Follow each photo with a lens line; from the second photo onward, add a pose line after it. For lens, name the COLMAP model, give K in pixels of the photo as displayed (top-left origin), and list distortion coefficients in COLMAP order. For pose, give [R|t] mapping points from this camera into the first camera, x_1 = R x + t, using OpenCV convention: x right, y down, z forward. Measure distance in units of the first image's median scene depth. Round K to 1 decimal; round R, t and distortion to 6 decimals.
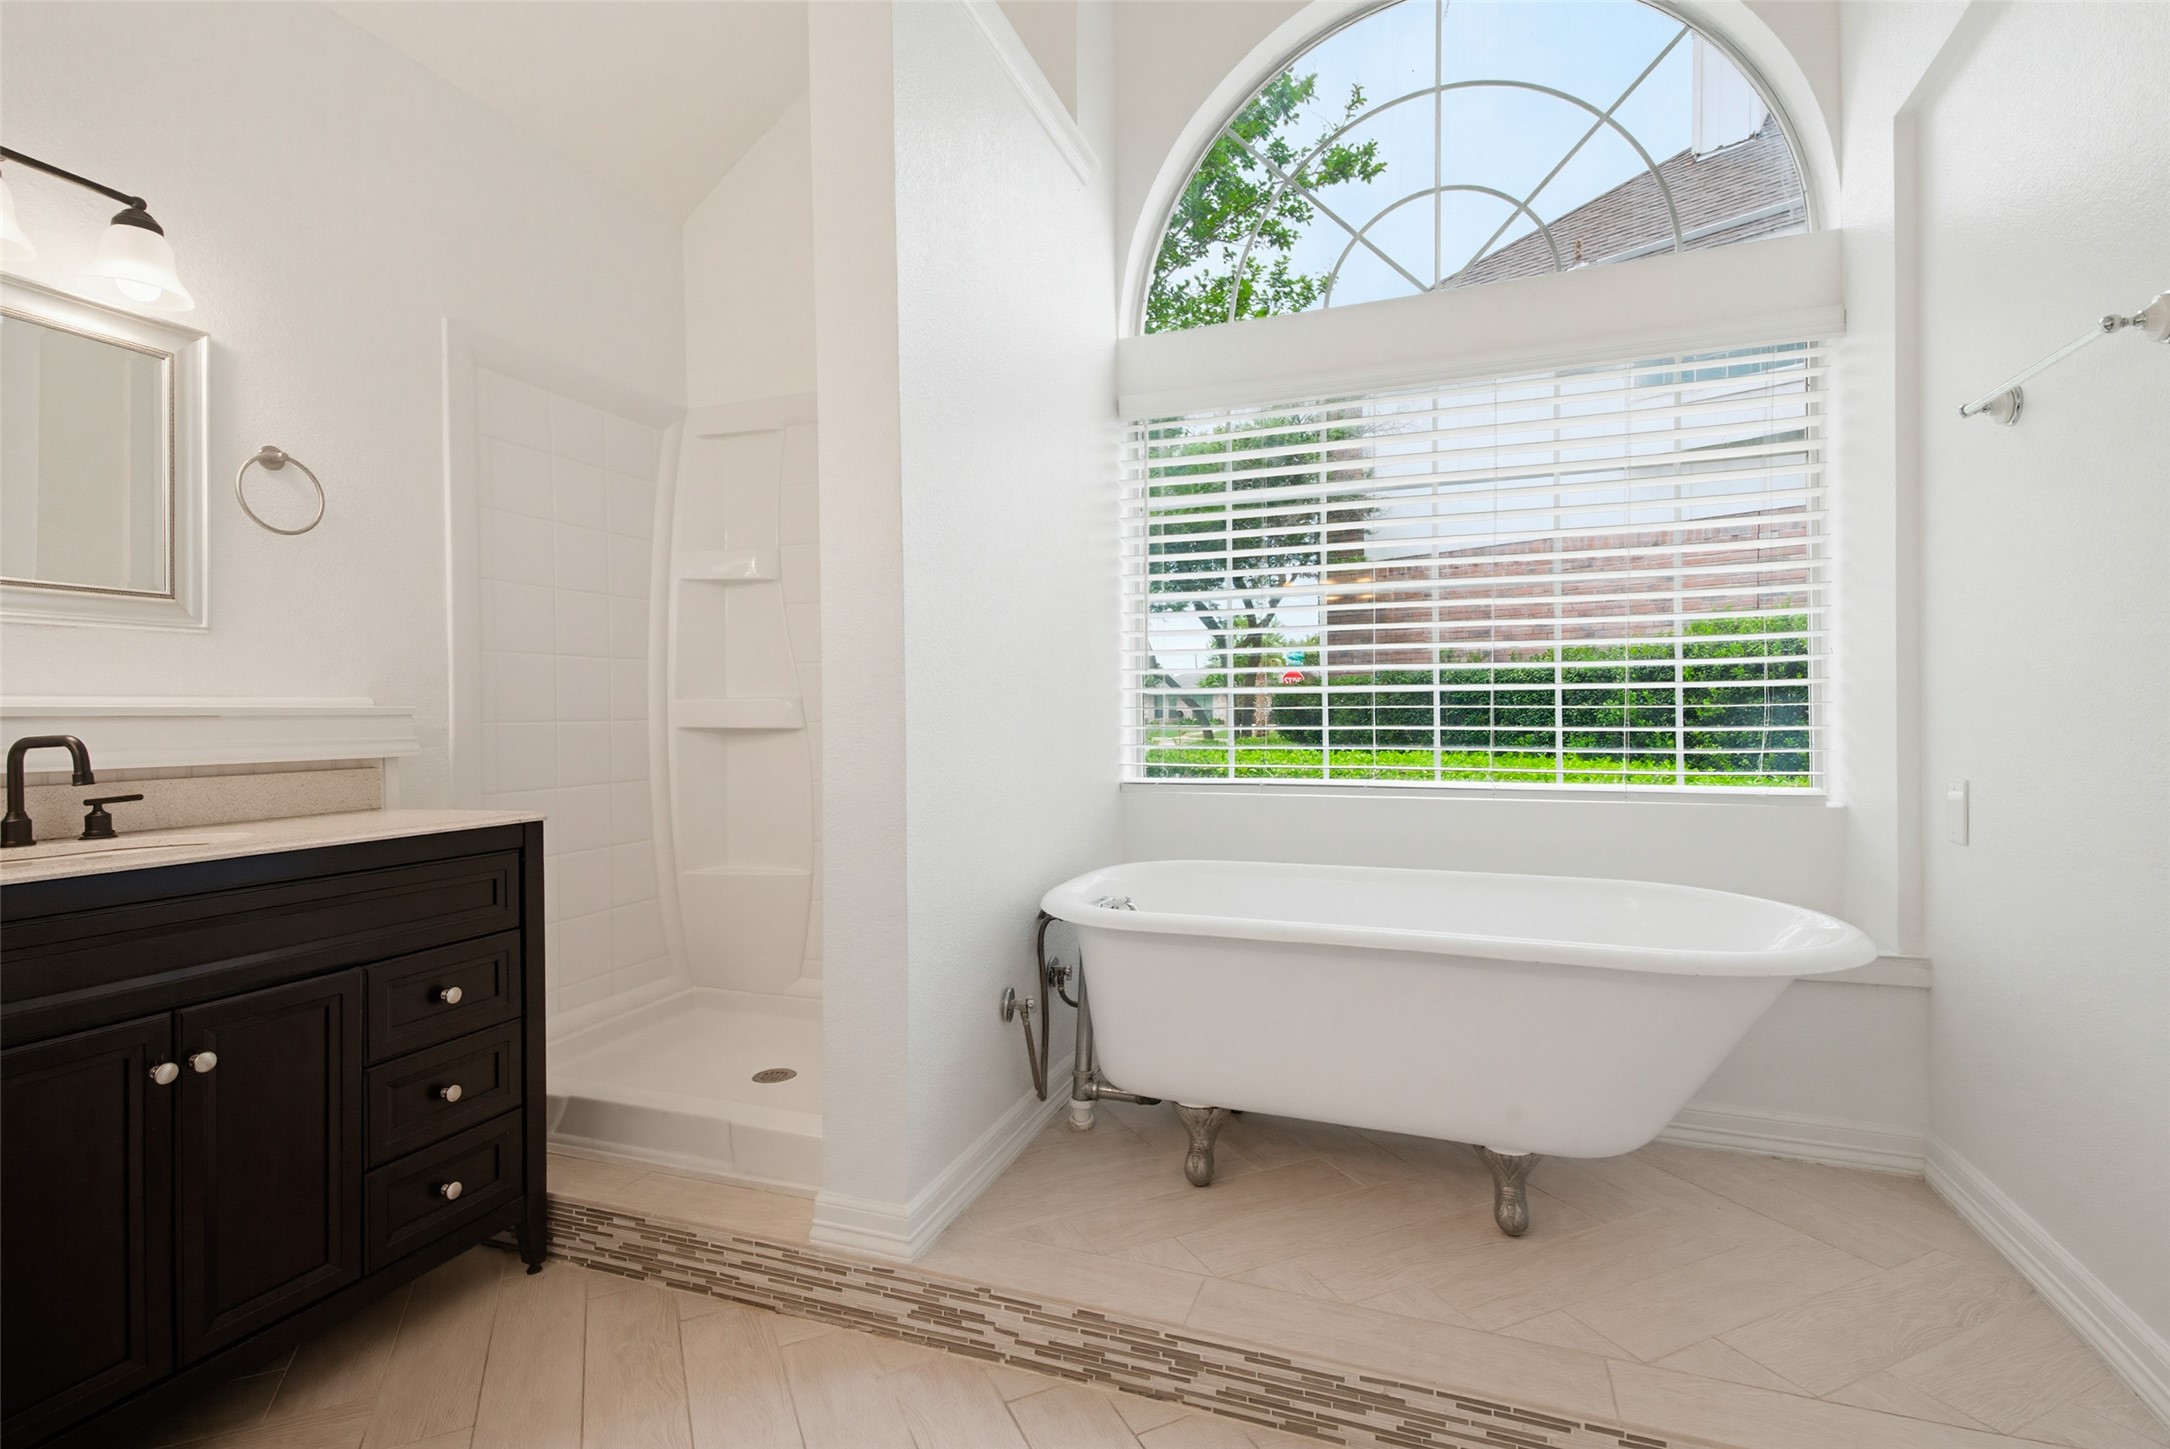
lens RADIAL K [[977.6, 0, 1084.7], [0, 977.6, 697.9], [0, 0, 1]] dist [0.000589, 0.000127]
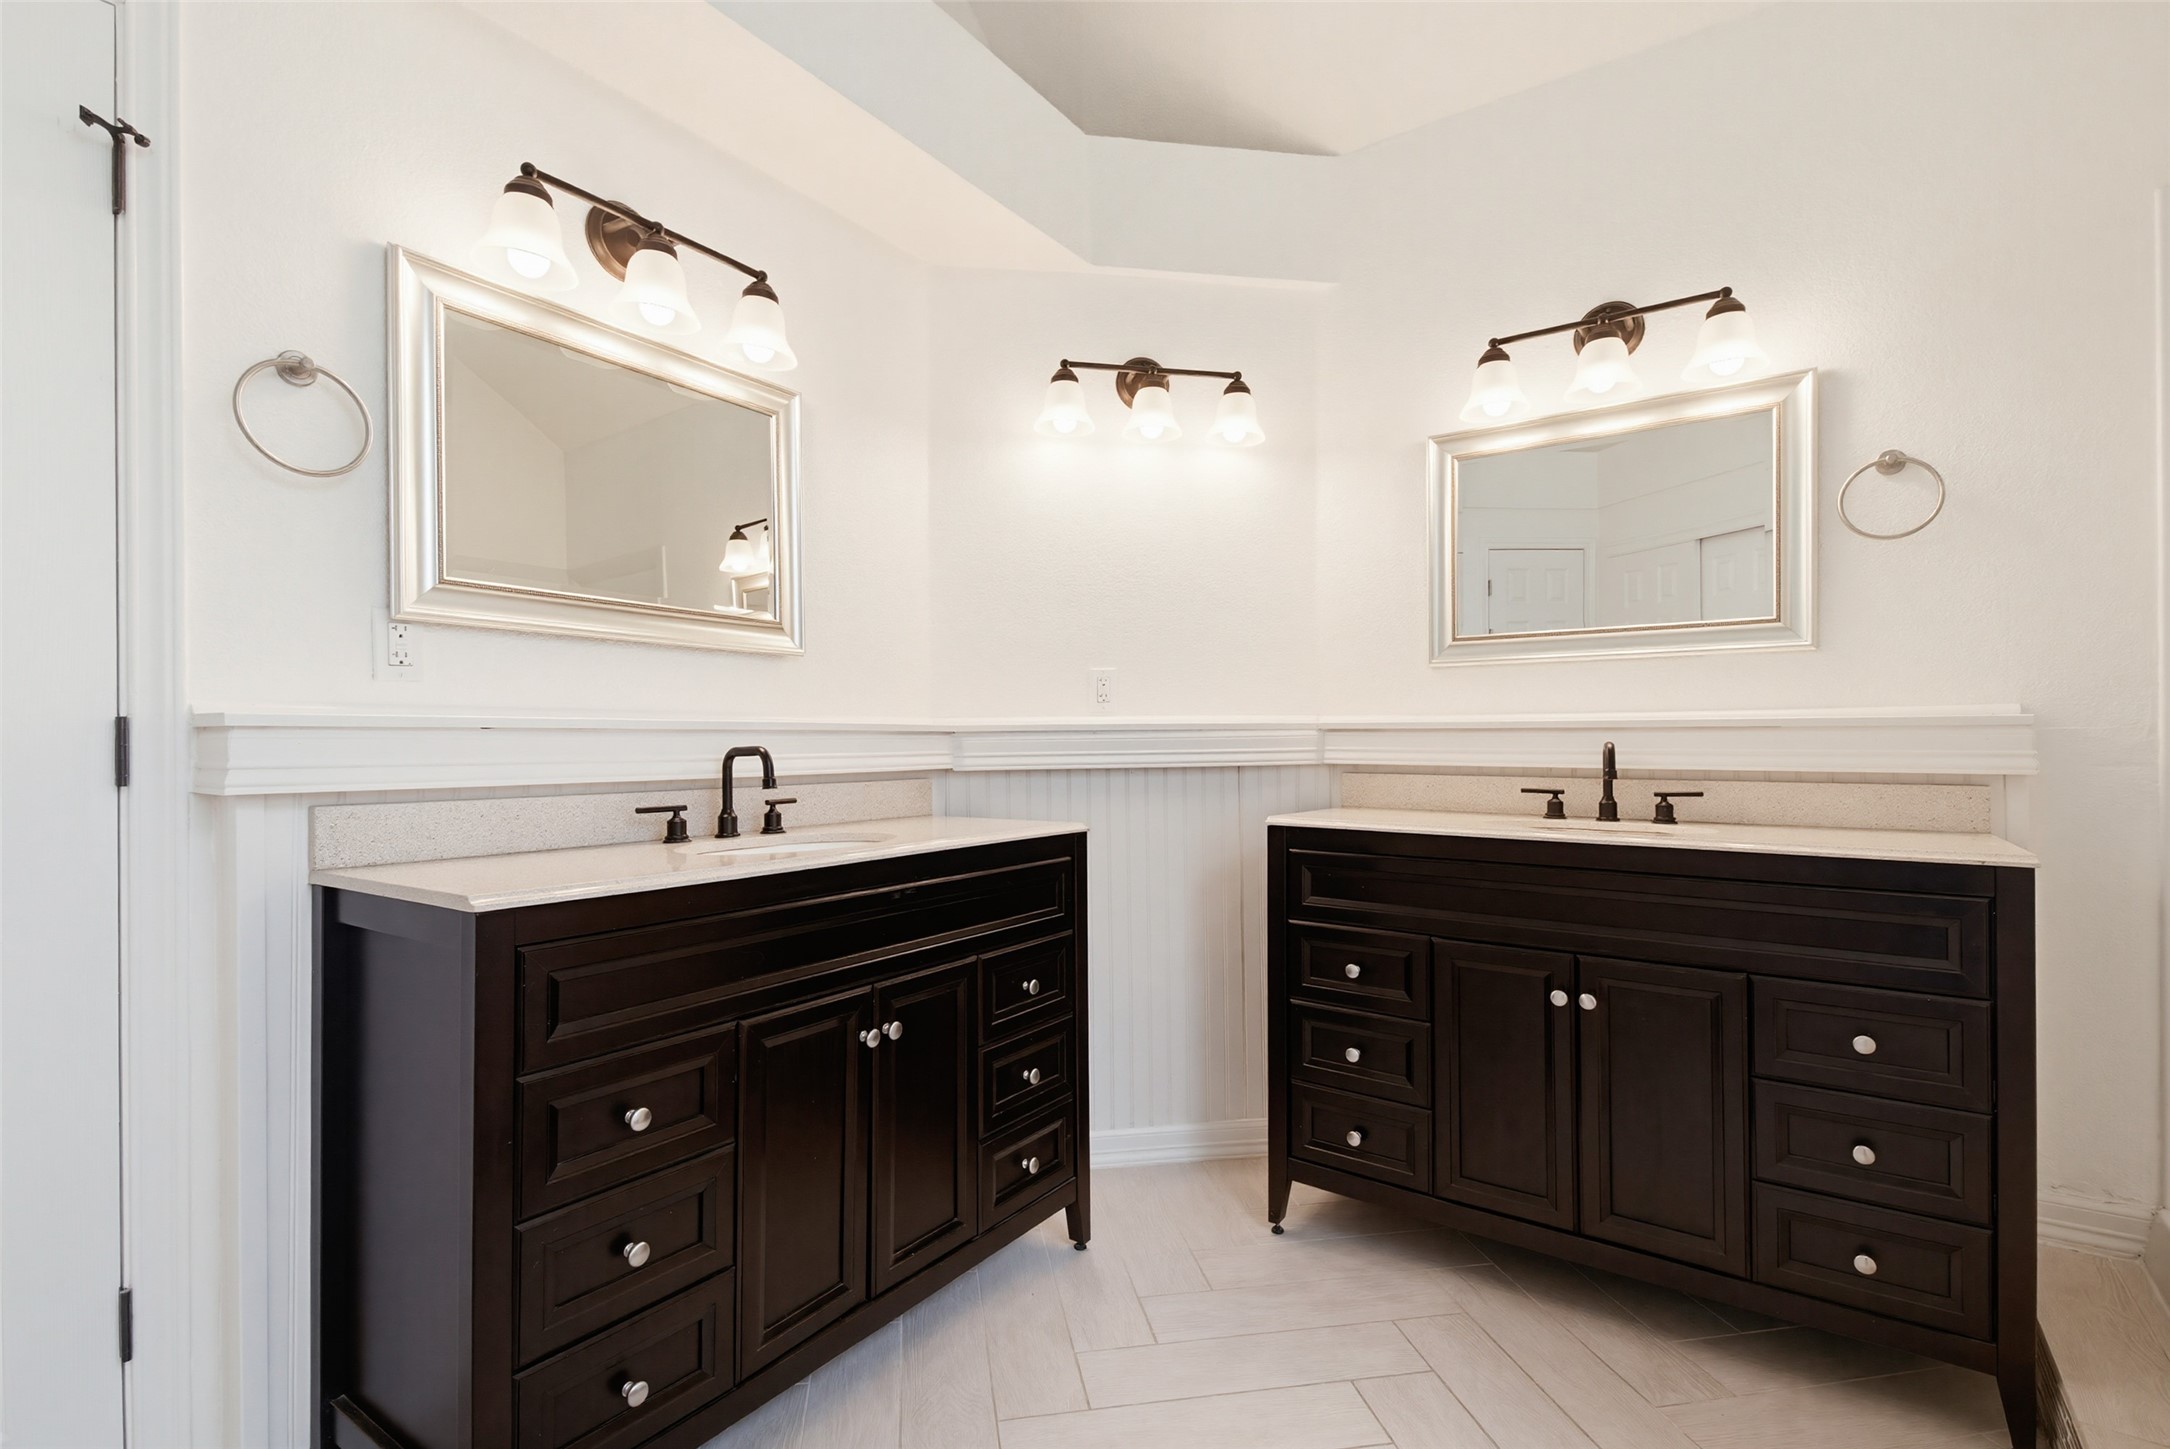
lens RADIAL K [[996.4, 0, 1085.0], [0, 996.4, 724.5], [0, 0, 1]] dist [-0.000039, -0.000086]
pose [[-0.256462, -0.000531, -0.966554, 0.374422], [0.023301, 0.999706, -0.006732, 0.005528], [0.966274, -0.024248, -0.256374, 0.521973]]
